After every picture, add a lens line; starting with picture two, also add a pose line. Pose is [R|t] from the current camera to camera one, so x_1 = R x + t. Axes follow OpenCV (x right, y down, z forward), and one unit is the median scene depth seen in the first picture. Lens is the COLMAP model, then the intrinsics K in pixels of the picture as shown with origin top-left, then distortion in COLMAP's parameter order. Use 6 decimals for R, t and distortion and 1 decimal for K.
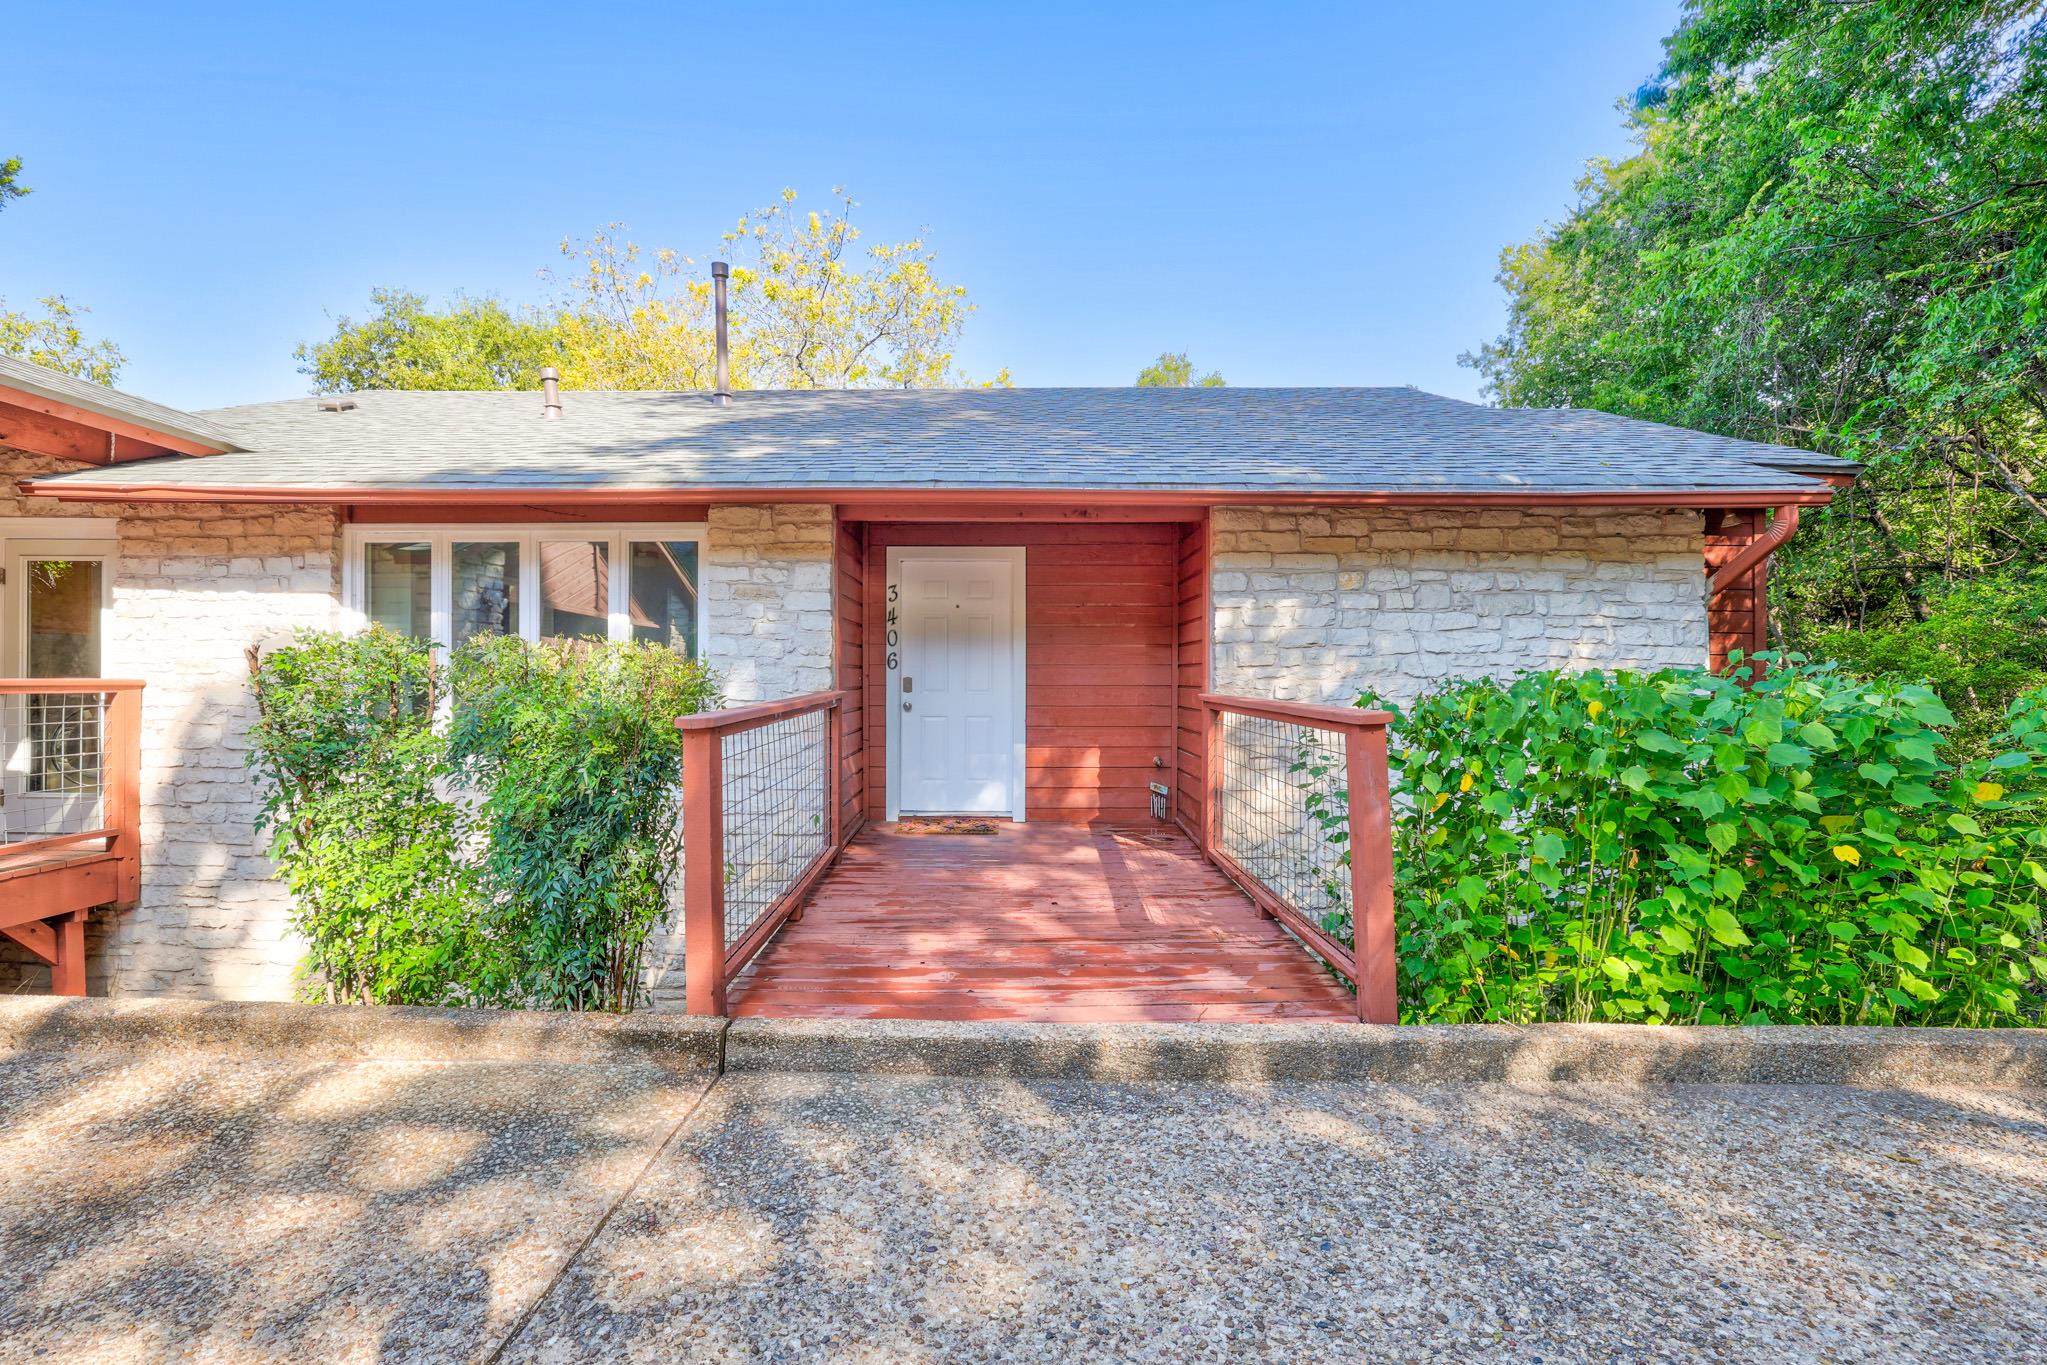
lens RADIAL K [[876.0, 0, 1029.5], [0, 876.0, 687.7], [0, 0, 1]] dist [-0.020926, 0.000396]
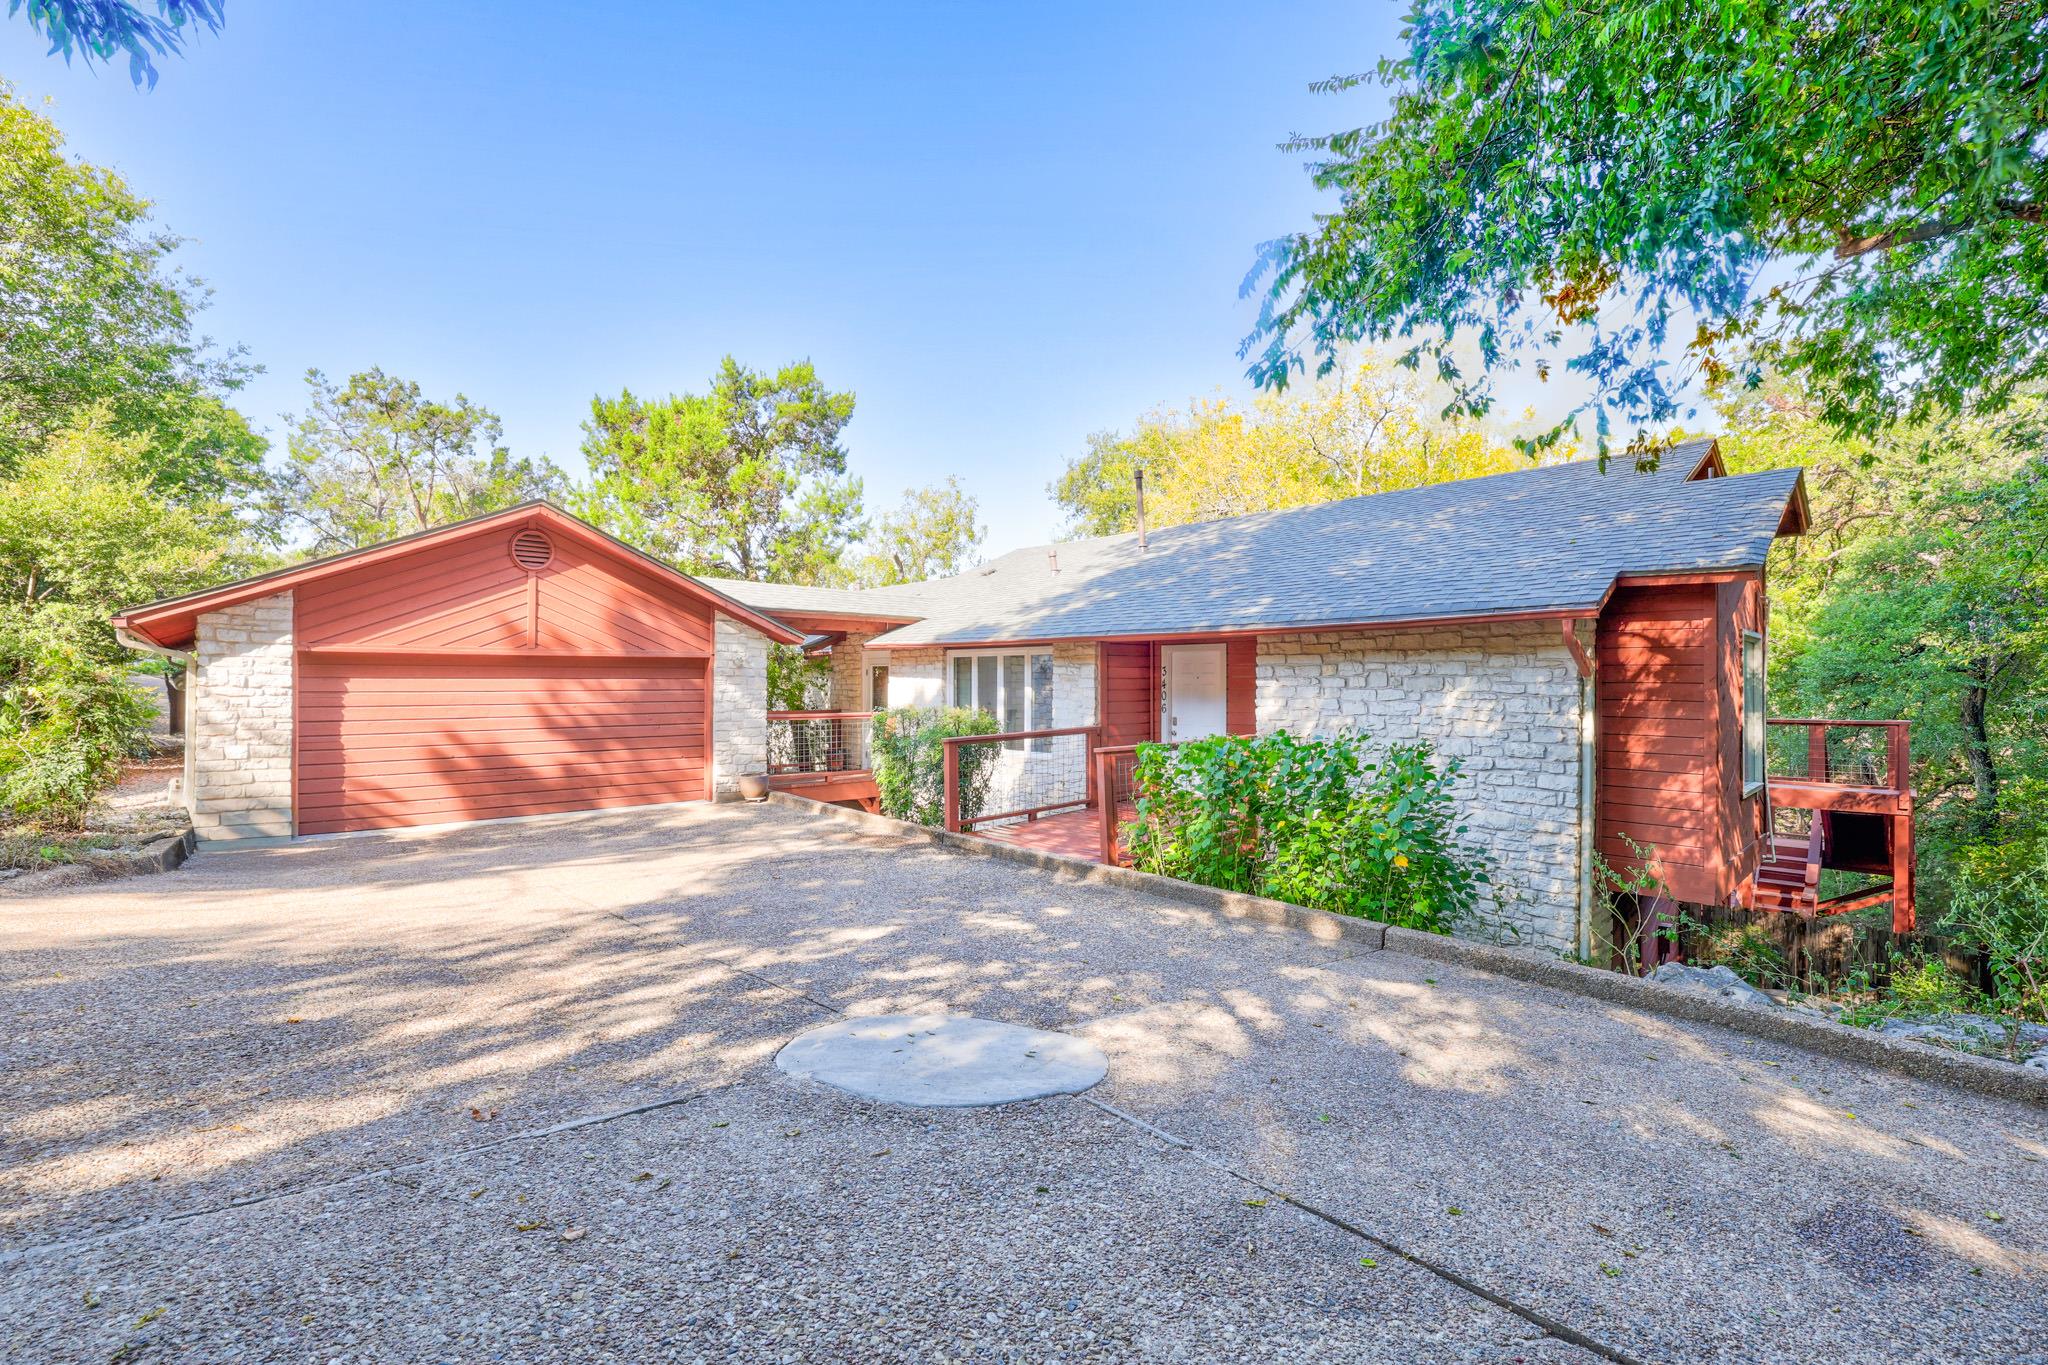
lens RADIAL K [[876.5, 0, 1030.0], [0, 876.5, 687.7], [0, 0, 1]] dist [-0.020926, 0.000396]
pose [[0.695363, 0.003449, -0.718650, 1.167075], [-0.006875, 0.999975, -0.001854, -0.081847], [0.718625, 0.006230, 0.695369, -0.563536]]
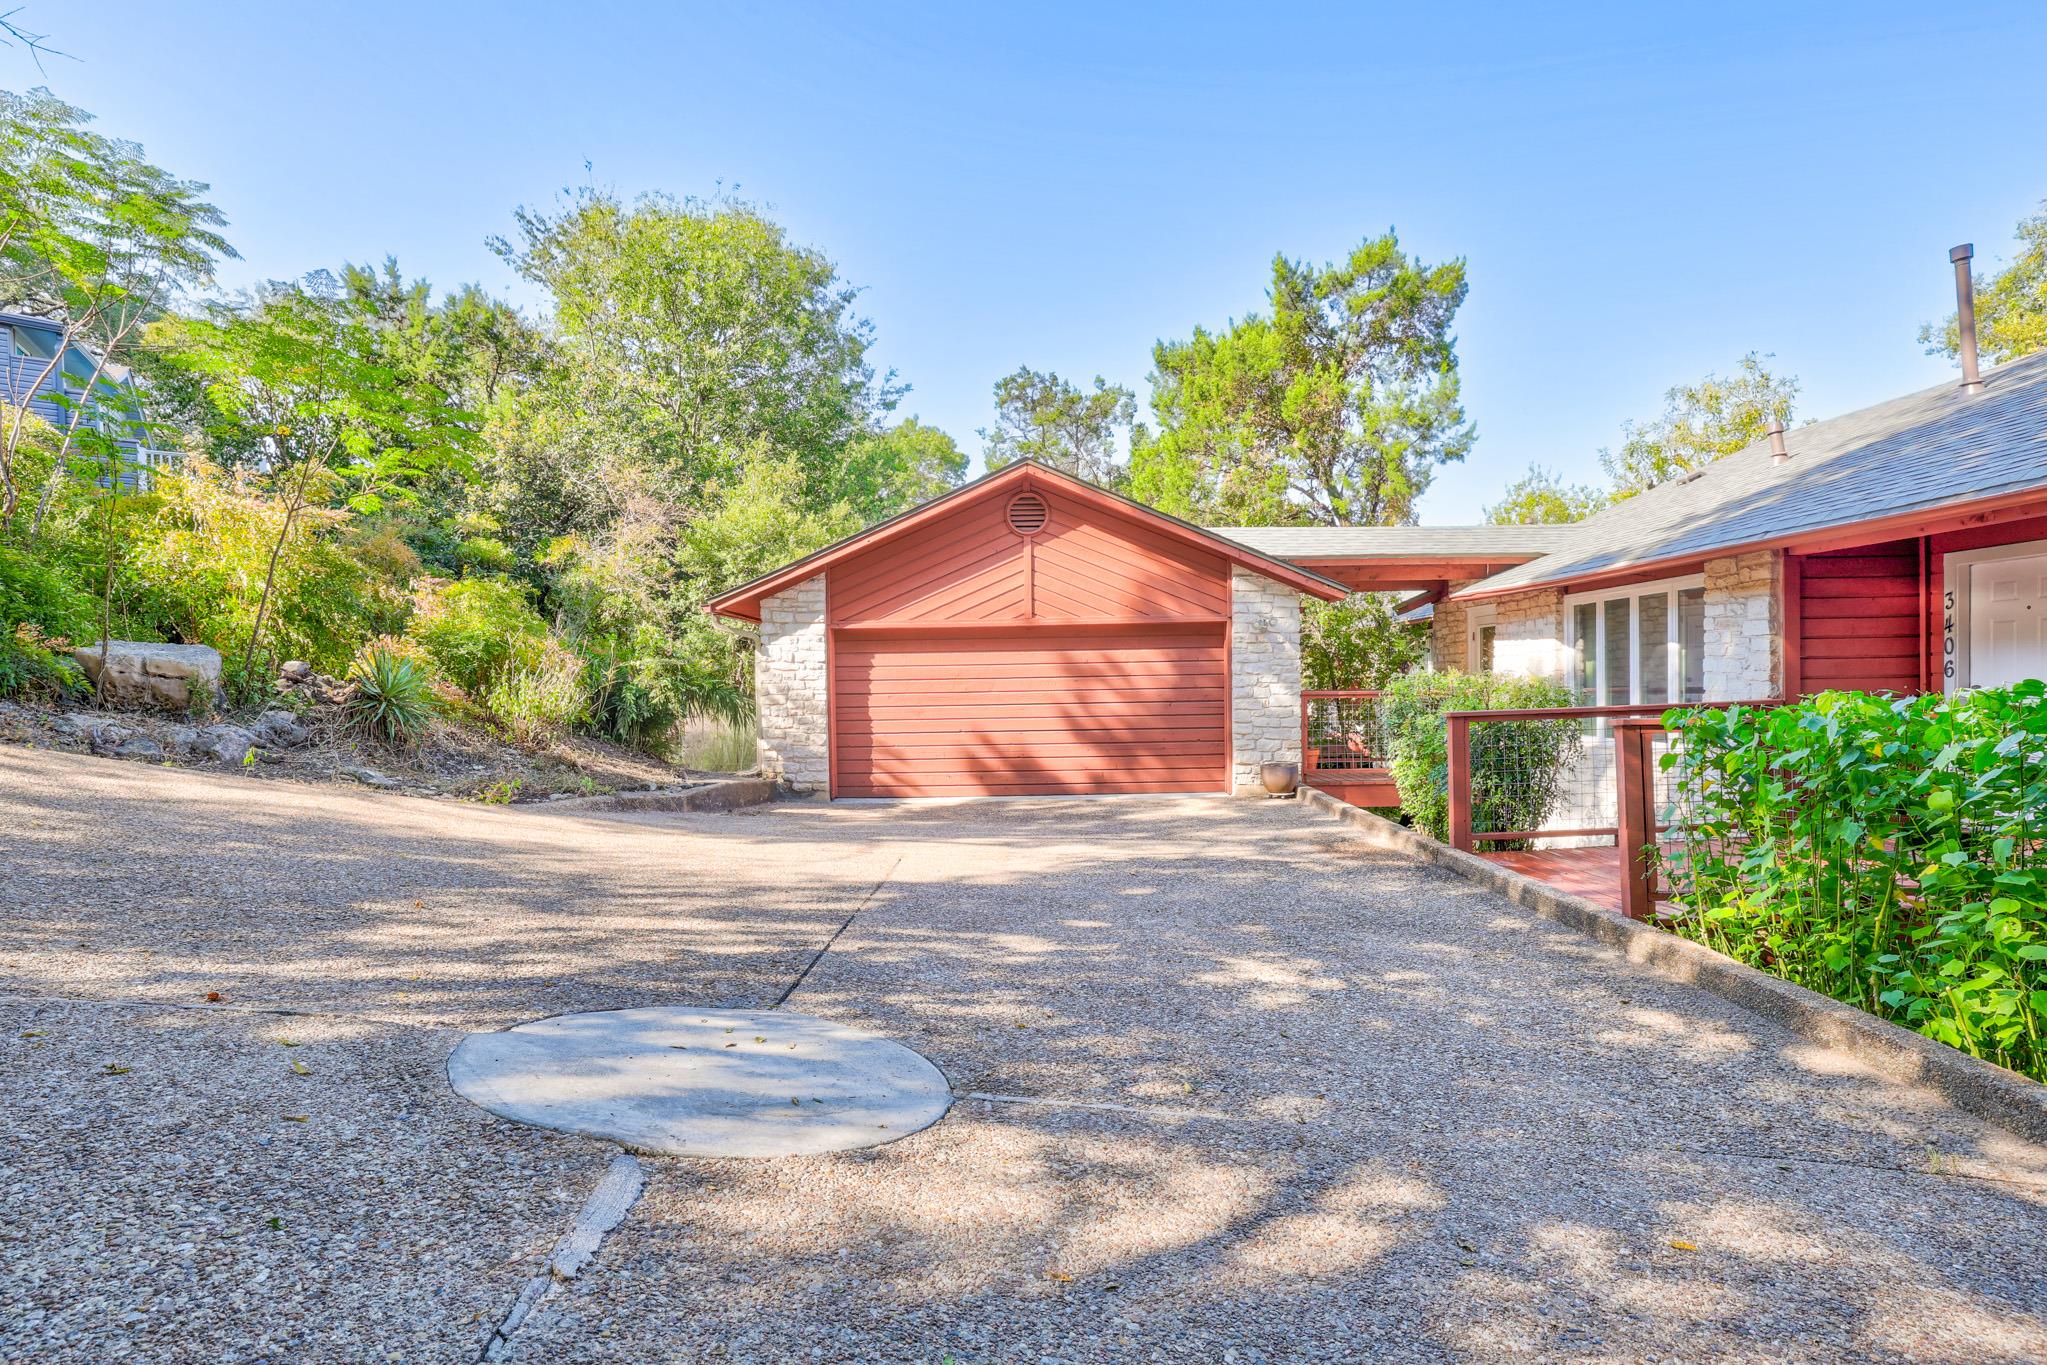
lens RADIAL K [[1051.3, 0, 1022.0], [0, 1051.3, 709.4], [0, 0, 1]] dist [-0.054194, 0.031002]
pose [[0.009690, 0.020420, -0.999745, 1.206596], [0.007868, 0.999759, 0.020496, -0.021126], [0.999922, -0.008064, 0.009527, -0.062624]]
